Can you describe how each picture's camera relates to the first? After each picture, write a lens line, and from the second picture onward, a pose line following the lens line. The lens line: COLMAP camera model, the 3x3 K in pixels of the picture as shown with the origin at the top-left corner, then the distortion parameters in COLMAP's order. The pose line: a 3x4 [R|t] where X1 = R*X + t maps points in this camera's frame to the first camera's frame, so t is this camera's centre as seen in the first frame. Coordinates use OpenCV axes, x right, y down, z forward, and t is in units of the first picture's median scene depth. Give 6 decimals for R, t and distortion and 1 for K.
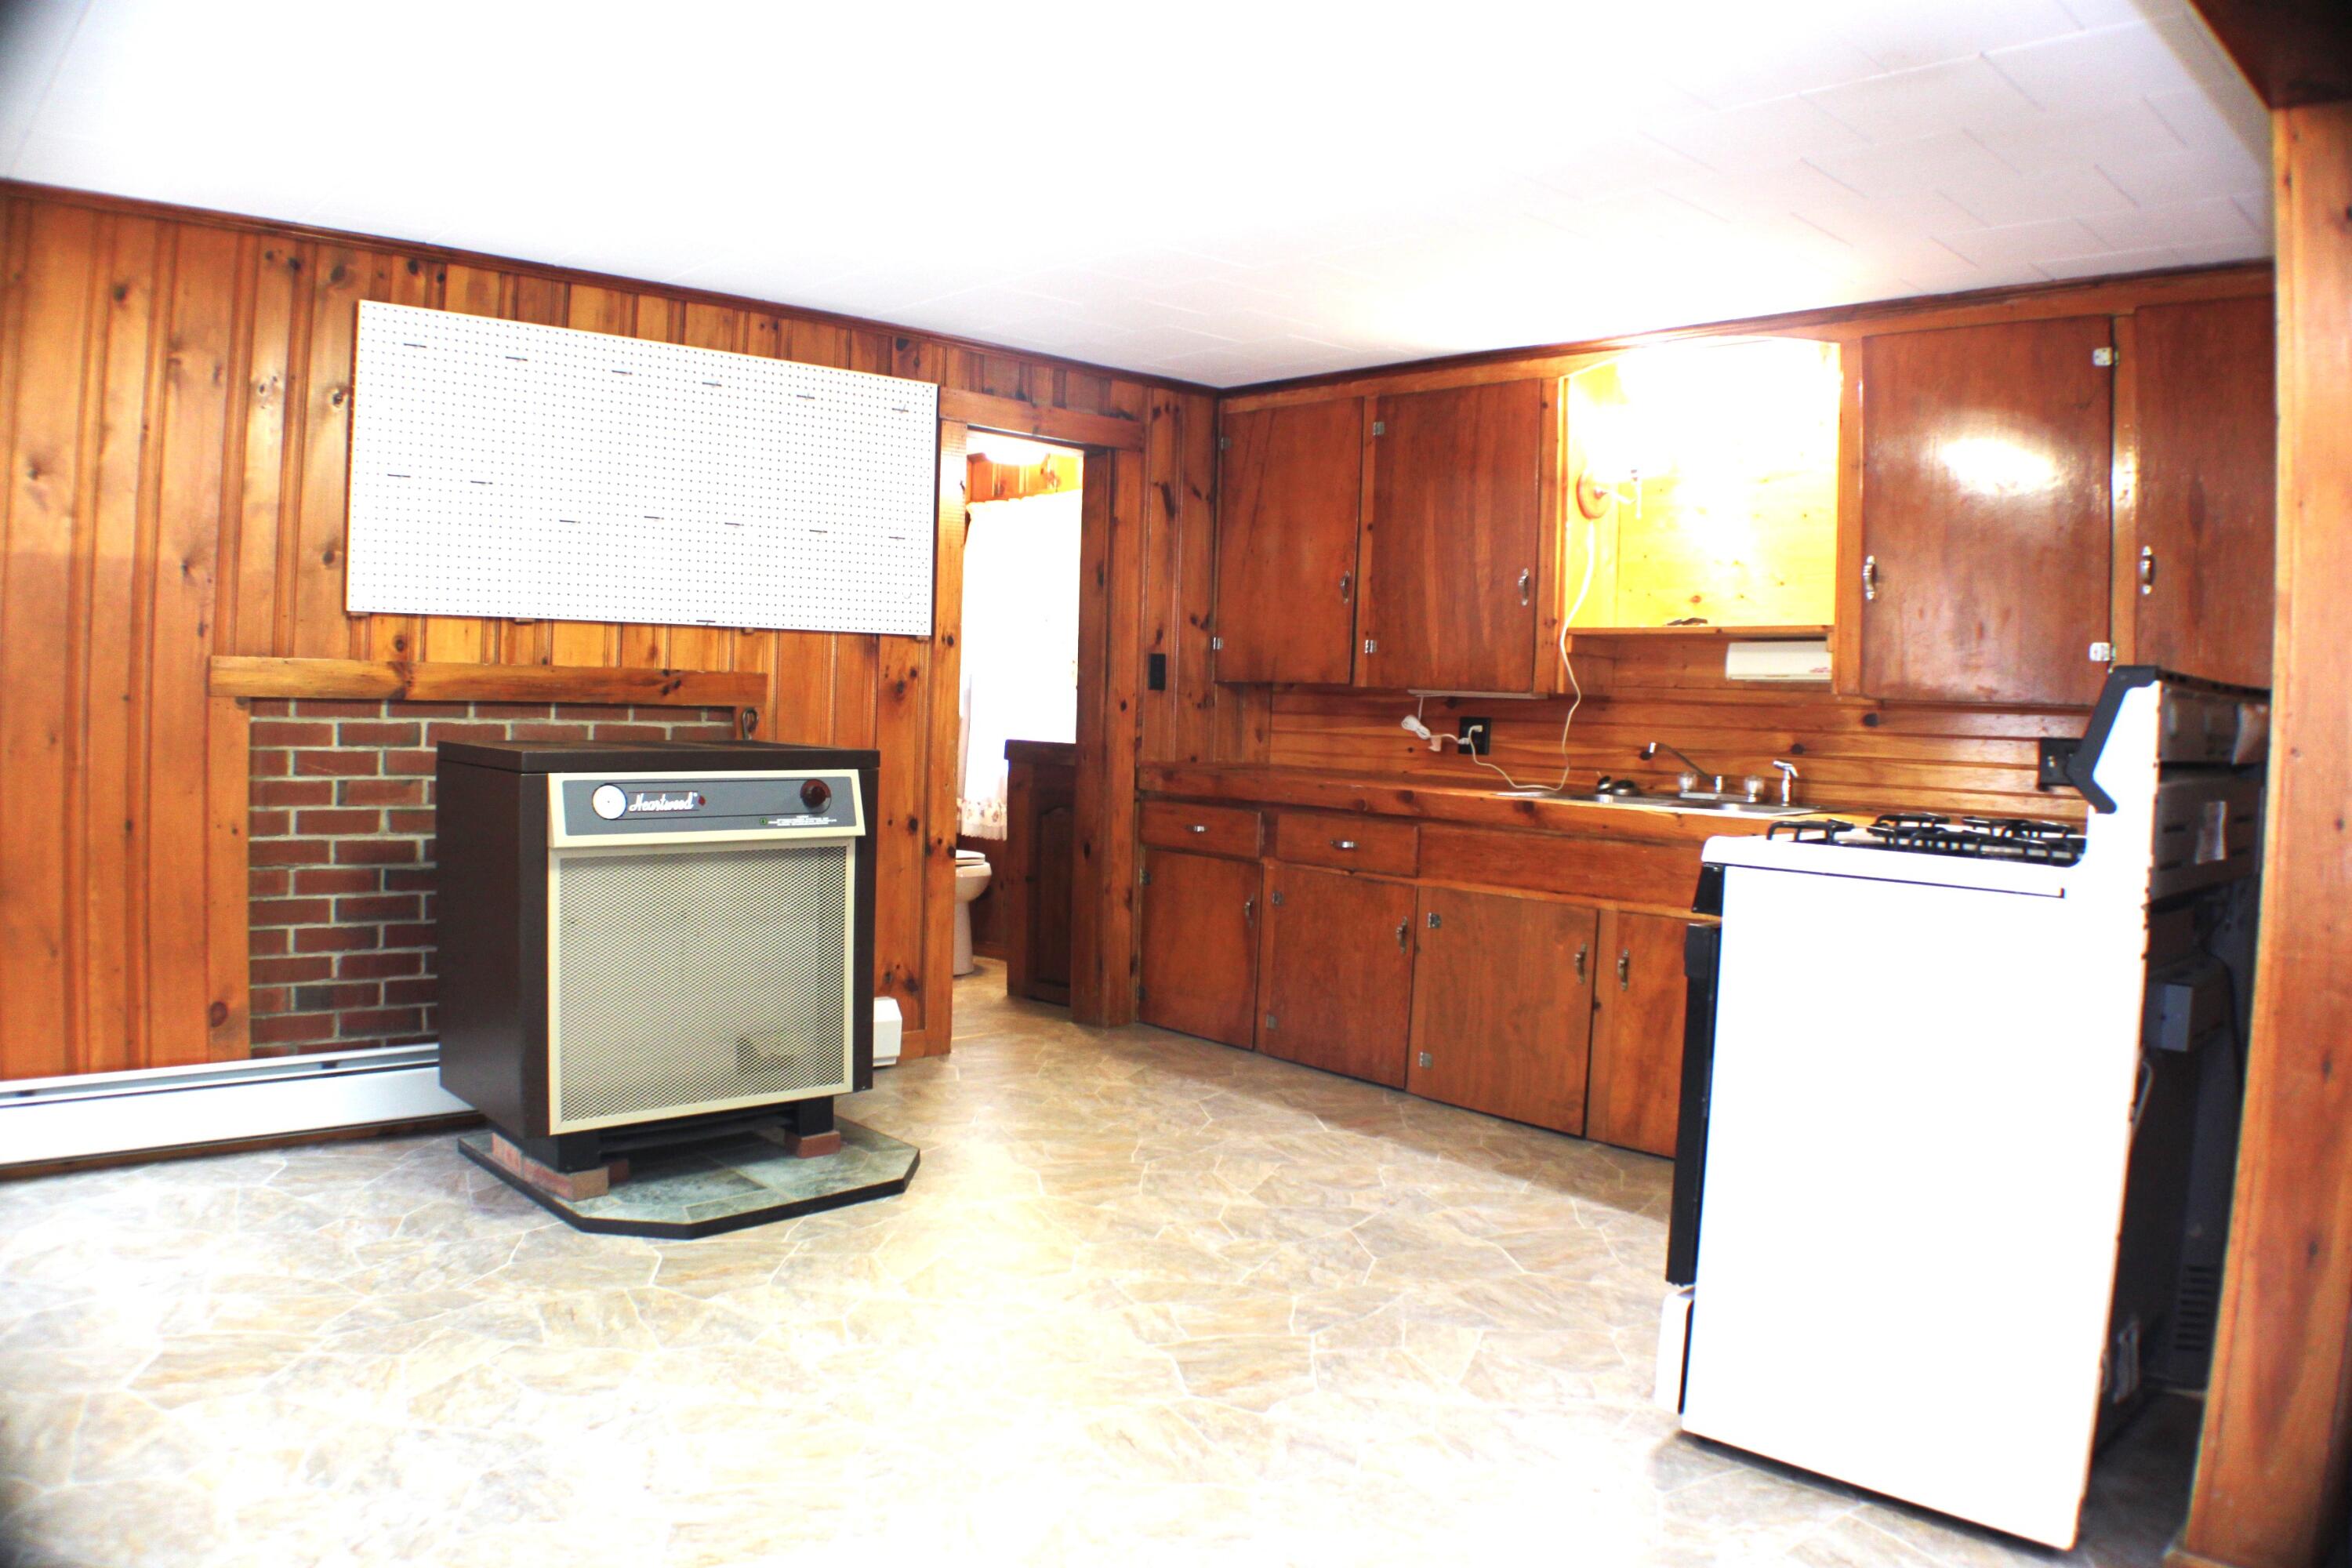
lens RADIAL K [[1693.1, 0, 1176.0], [0, 1693.1, 784.0], [0, 0, 1]] dist [-0.186038, -0.000046]
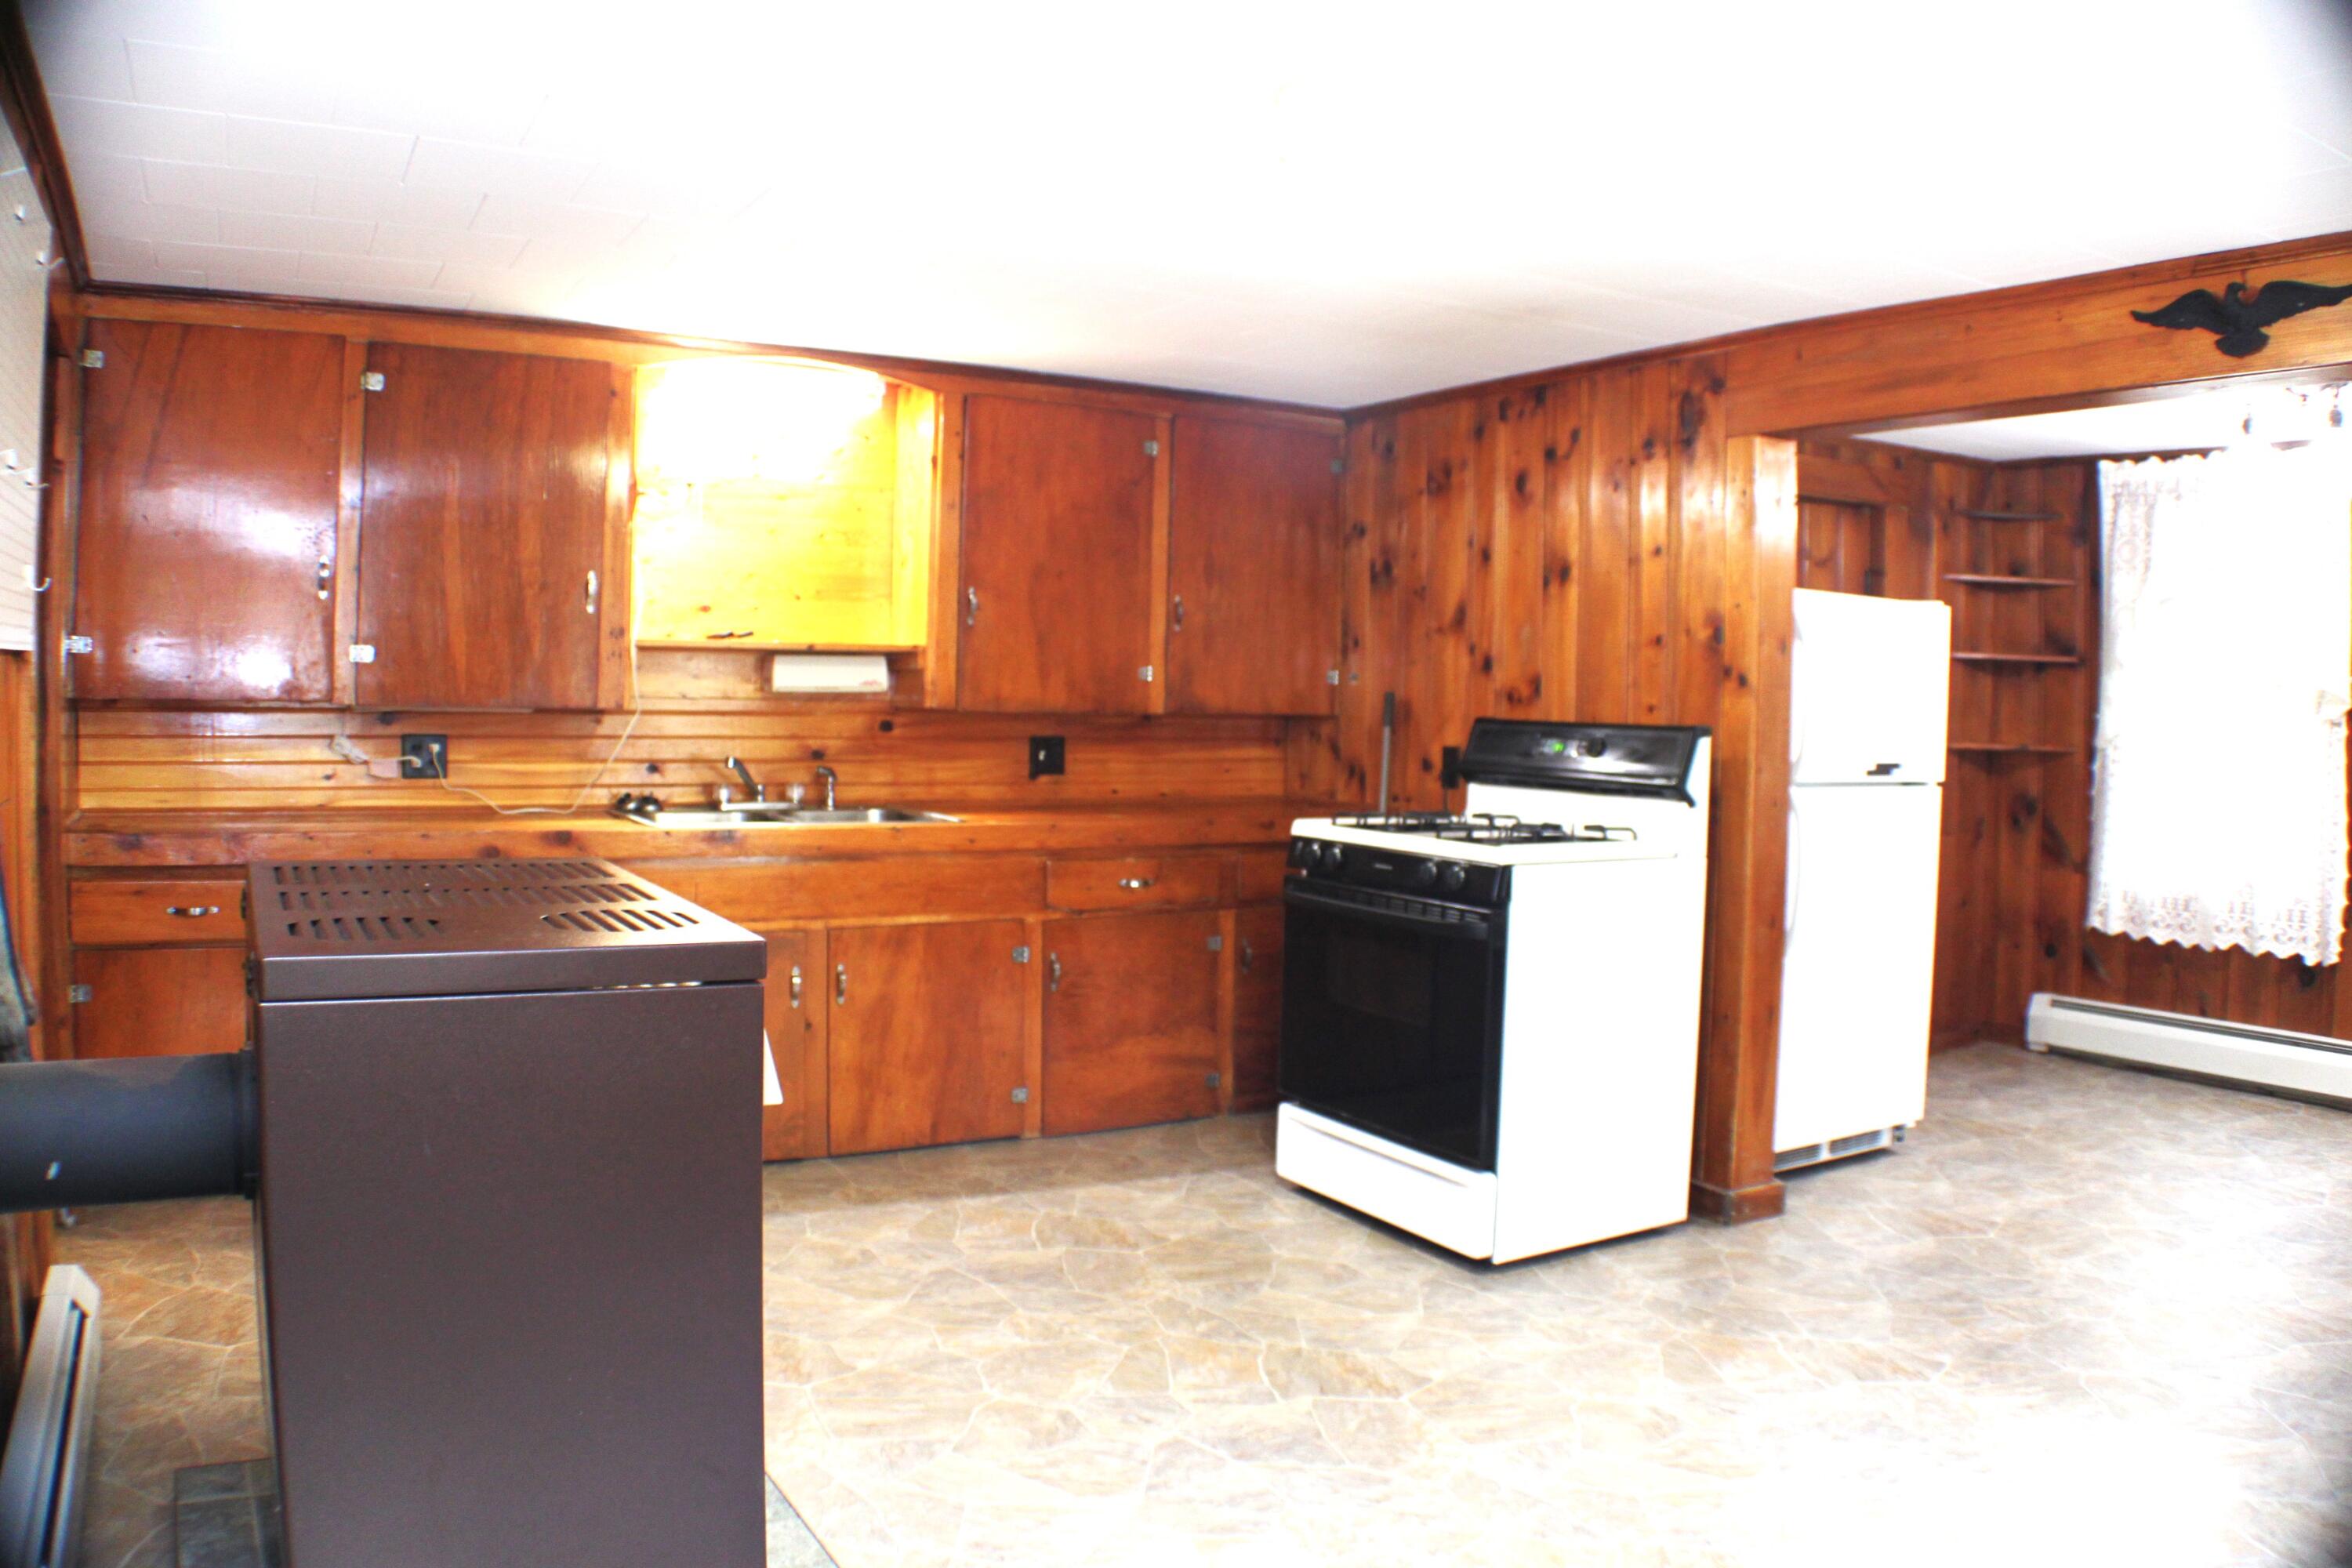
lens RADIAL K [[1693.1, 0, 1176.0], [0, 1693.1, 784.0], [0, 0, 1]] dist [-0.196353, -0.000236]
pose [[0.217125, -0.077095, 0.973095, -0.681764], [0.028293, 0.996954, 0.072672, -0.080773], [-0.975734, 0.011753, 0.218644, 0.575973]]
